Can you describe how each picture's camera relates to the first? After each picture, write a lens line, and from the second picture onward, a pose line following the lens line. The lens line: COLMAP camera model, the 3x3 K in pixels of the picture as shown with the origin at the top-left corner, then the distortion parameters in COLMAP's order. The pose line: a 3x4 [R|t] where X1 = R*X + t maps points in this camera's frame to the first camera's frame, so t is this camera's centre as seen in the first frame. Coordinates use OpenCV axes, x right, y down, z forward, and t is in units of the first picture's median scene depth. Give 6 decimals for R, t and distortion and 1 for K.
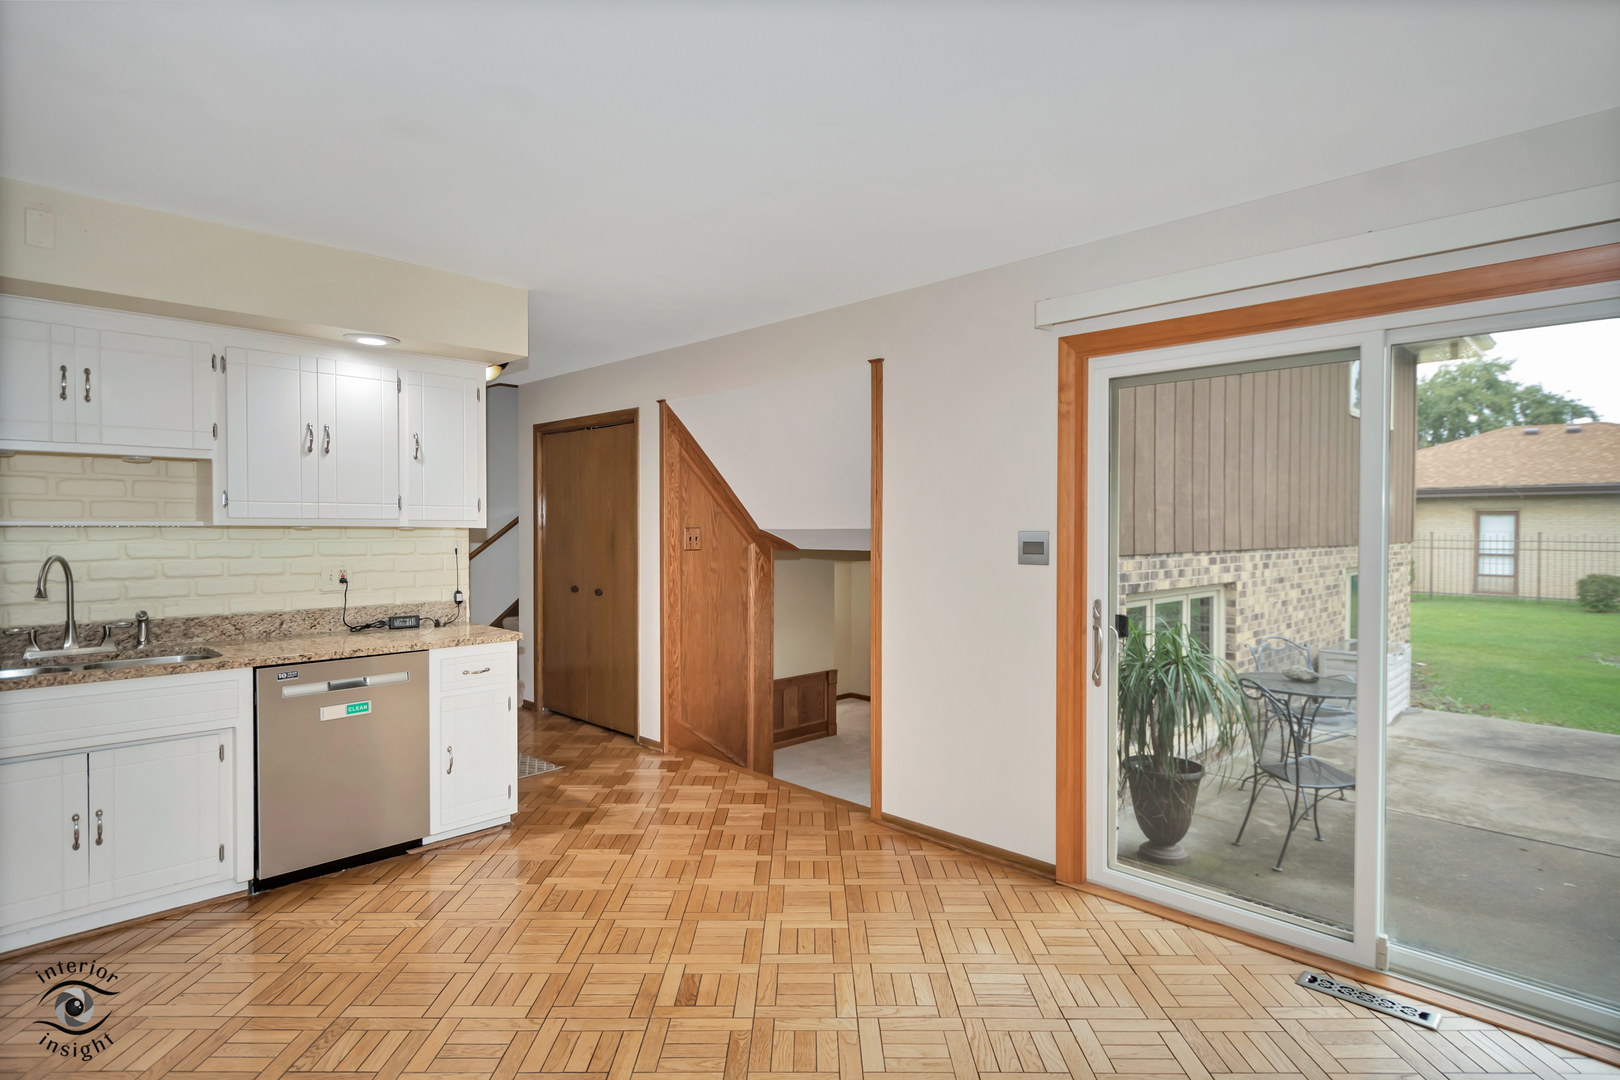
lens RADIAL K [[854.3, 0, 810.0], [0, 854.3, 540.0], [0, 0, 1]] dist [0.004689, 0.000328]
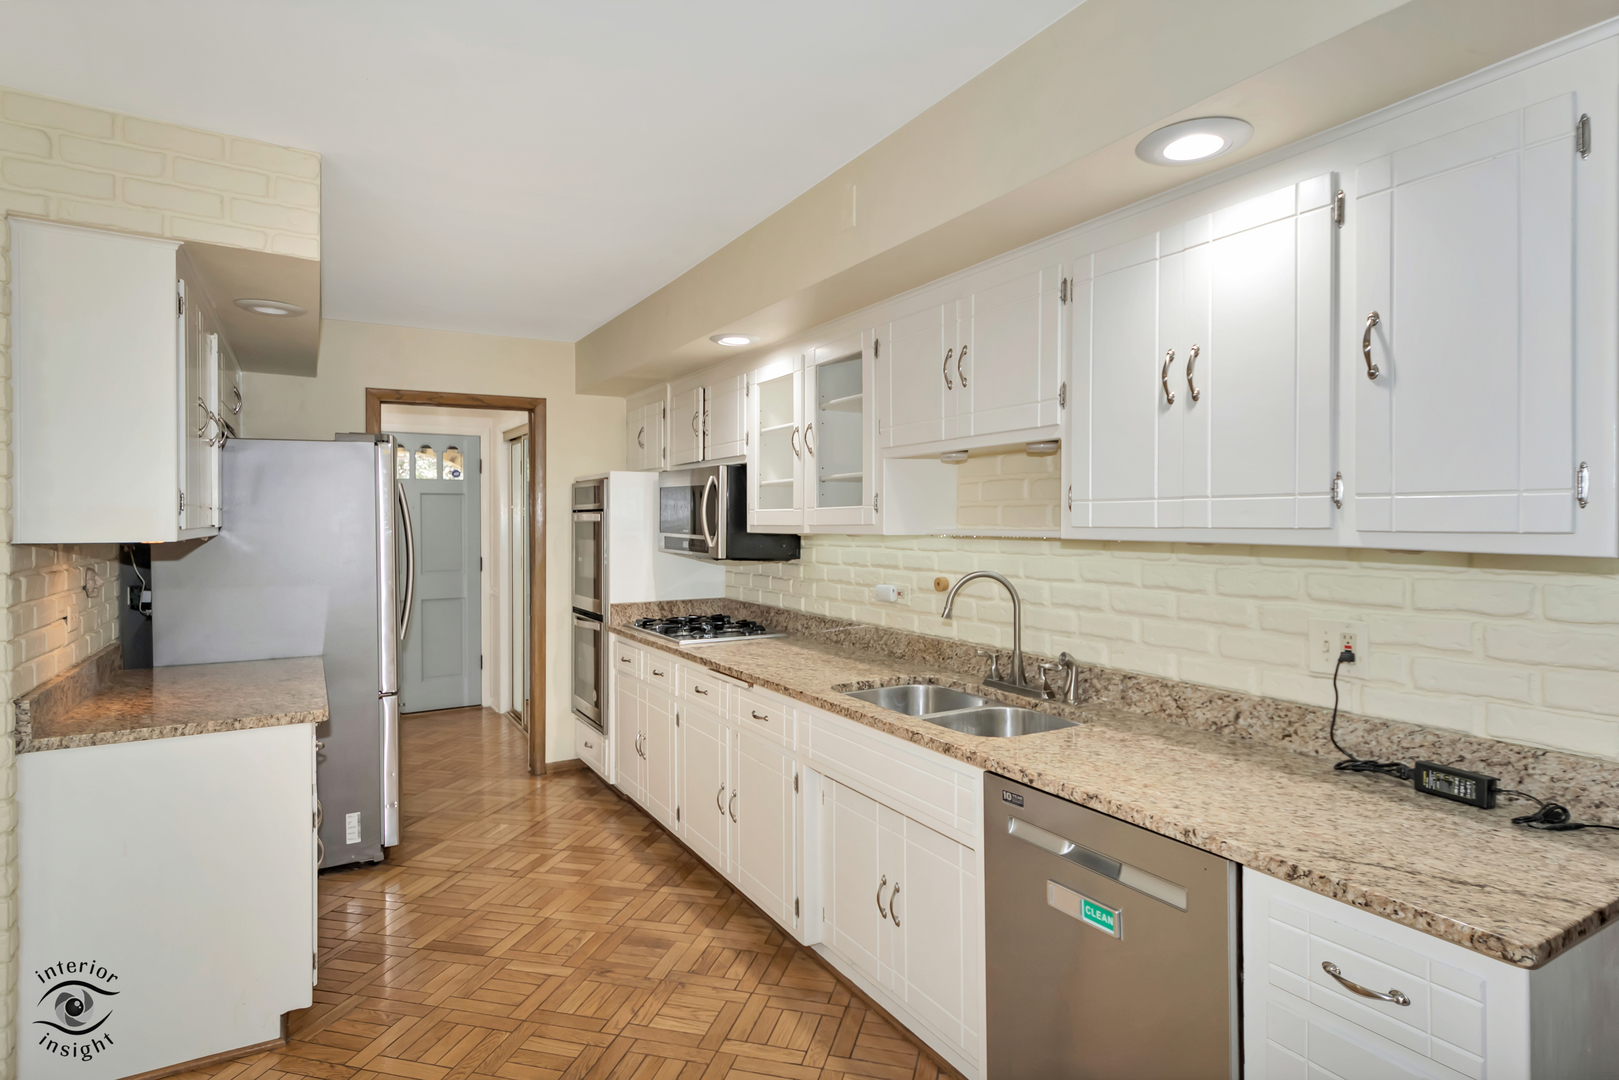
lens RADIAL K [[853.9, 0, 811.7], [0, 853.9, 518.9], [0, 0, 1]] dist [0.000679, -0.001491]
pose [[-0.250865, -0.004530, -0.968011, -0.009797], [-0.014247, 0.999898, -0.000987, -0.025807], [0.967917, 0.013544, -0.250904, 0.871047]]
